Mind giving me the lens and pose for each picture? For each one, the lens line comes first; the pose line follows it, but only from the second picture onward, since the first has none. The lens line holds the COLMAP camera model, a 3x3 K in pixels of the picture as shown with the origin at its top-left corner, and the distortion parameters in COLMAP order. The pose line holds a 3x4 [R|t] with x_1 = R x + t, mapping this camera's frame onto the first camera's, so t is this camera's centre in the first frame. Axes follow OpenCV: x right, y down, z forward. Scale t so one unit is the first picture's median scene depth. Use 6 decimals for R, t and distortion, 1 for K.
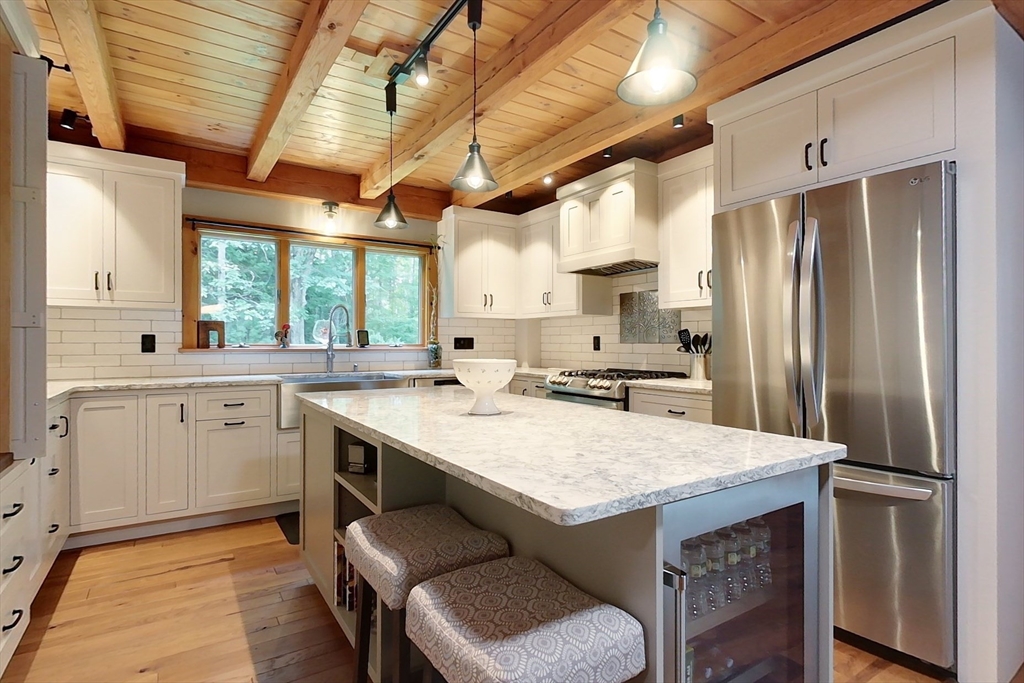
lens RADIAL K [[520.3, 0, 512.3], [0, 520.3, 342.9], [0, 0, 1]] dist [0.000576, 0.001330]
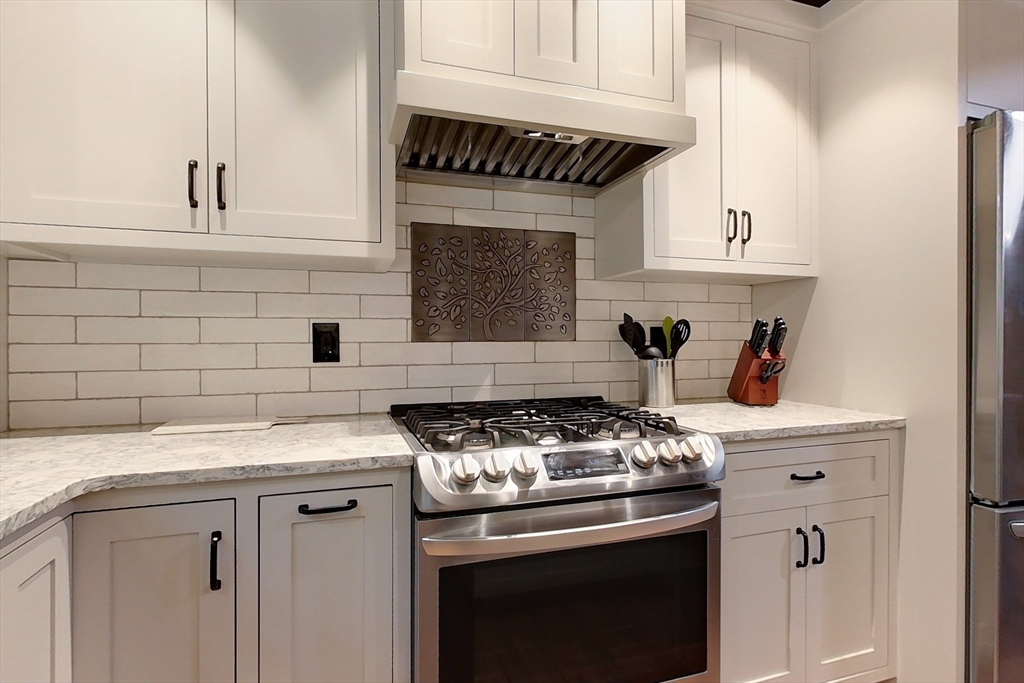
lens RADIAL K [[520.3, 0, 514.0], [0, 520.3, 342.7], [0, 0, 1]] dist [0.000576, 0.001330]
pose [[0.250150, -0.007635, 0.968177, -0.181593], [0.003885, 0.999969, 0.006882, -0.001072], [-0.968199, 0.002040, 0.250172, 0.842557]]
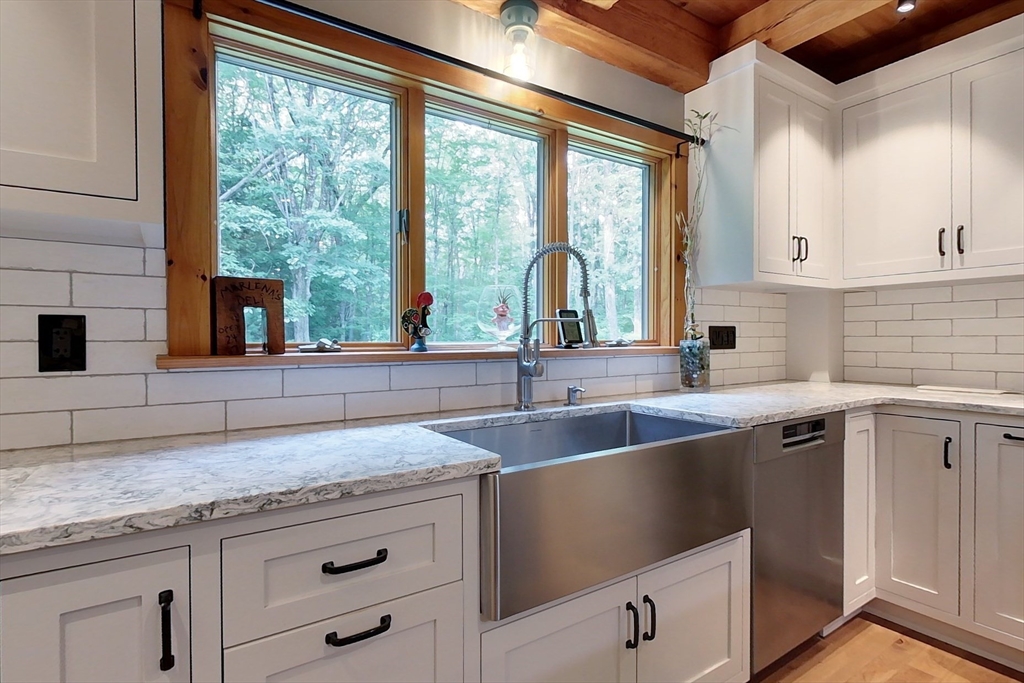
lens RADIAL K [[520.3, 0, 513.1], [0, 520.3, 340.6], [0, 0, 1]] dist [0.000576, 0.001330]
pose [[0.999857, -0.007509, 0.015148, -0.369404], [0.007443, 0.999963, 0.004376, 0.000216], [-0.015181, -0.004263, 0.999876, 0.586695]]
